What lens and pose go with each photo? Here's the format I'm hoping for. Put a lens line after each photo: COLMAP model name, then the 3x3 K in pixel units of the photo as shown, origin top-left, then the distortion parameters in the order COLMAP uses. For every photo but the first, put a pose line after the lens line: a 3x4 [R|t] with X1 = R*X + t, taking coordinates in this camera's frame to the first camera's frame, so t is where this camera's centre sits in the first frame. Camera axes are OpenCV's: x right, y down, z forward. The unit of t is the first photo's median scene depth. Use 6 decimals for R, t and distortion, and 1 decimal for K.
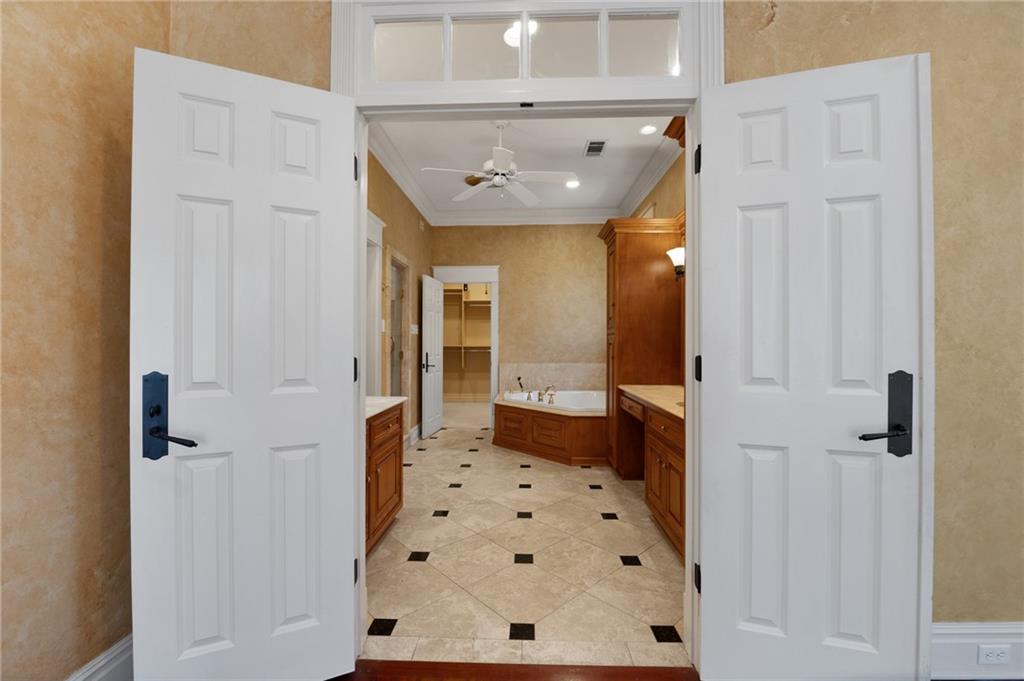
lens RADIAL K [[411.8, 0, 512.0], [0, 411.8, 340.5], [0, 0, 1]] dist [-0.001434, -0.000203]
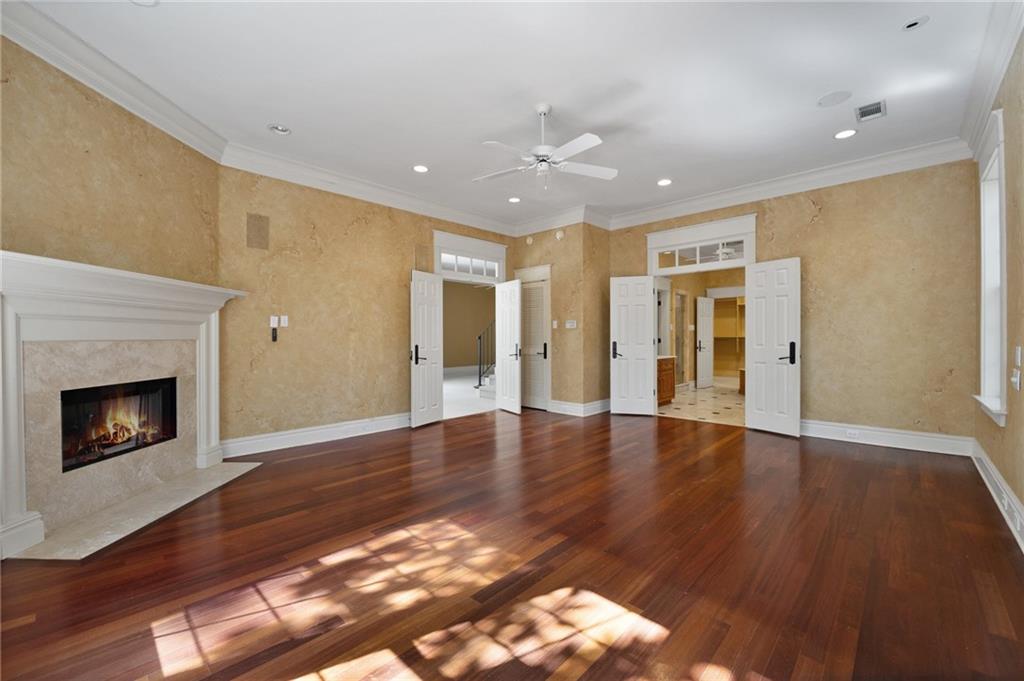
lens RADIAL K [[415.2, 0, 512.0], [0, 415.2, 340.5], [0, 0, 1]] dist [-0.000540, -0.000048]
pose [[0.746719, 0.001423, -0.665138, 0.476658], [0.010523, 0.999847, 0.013954, -0.004737], [0.665056, -0.017419, 0.746590, -1.095954]]
